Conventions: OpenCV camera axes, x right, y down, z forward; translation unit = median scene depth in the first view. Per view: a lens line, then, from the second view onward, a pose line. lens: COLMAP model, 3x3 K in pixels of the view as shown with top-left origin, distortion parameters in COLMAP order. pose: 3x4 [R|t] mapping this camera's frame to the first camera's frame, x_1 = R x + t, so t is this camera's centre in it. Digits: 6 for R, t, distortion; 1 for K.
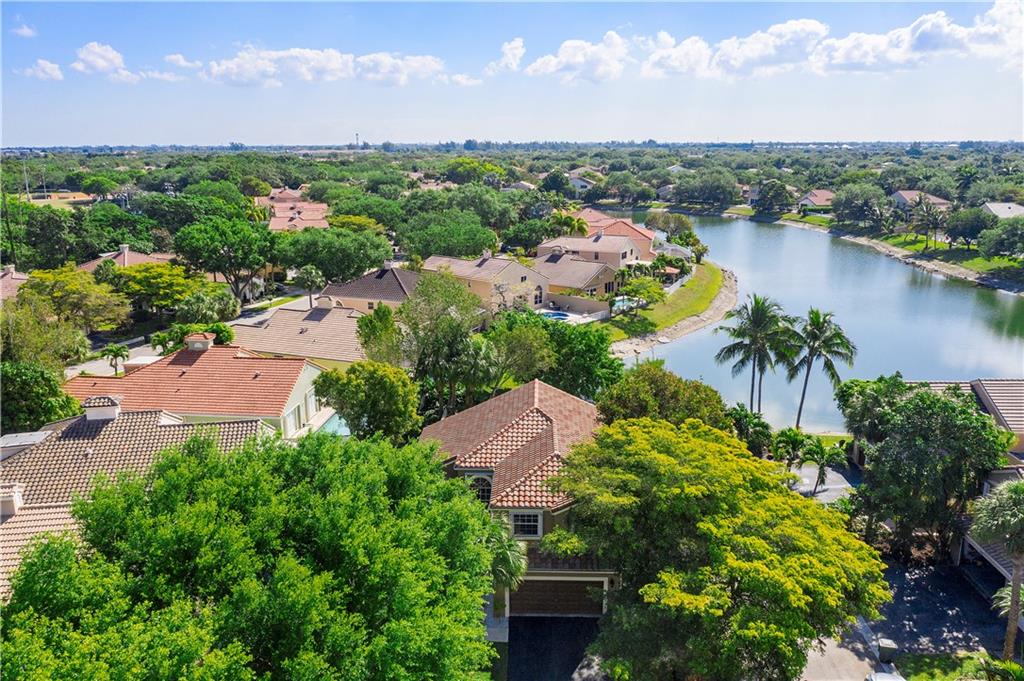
lens RADIAL K [[828.7, 0, 512.0], [0, 828.7, 340.5], [0, 0, 1]] dist [-0.016173, 0.001043]
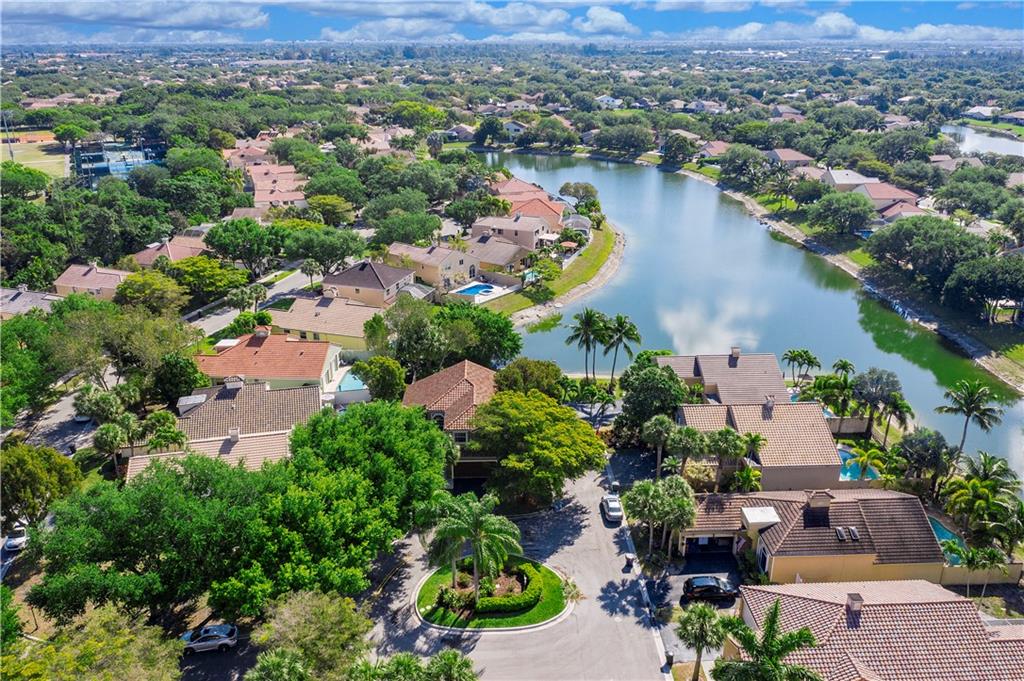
lens RADIAL K [[828.7, 0, 512.0], [0, 828.7, 340.5], [0, 0, 1]] dist [-0.016173, 0.001043]
pose [[0.997680, -0.021906, 0.064456, 0.007042], [0.014314, 0.993150, 0.115966, -0.114146], [-0.066555, -0.114775, 0.991160, -0.461925]]
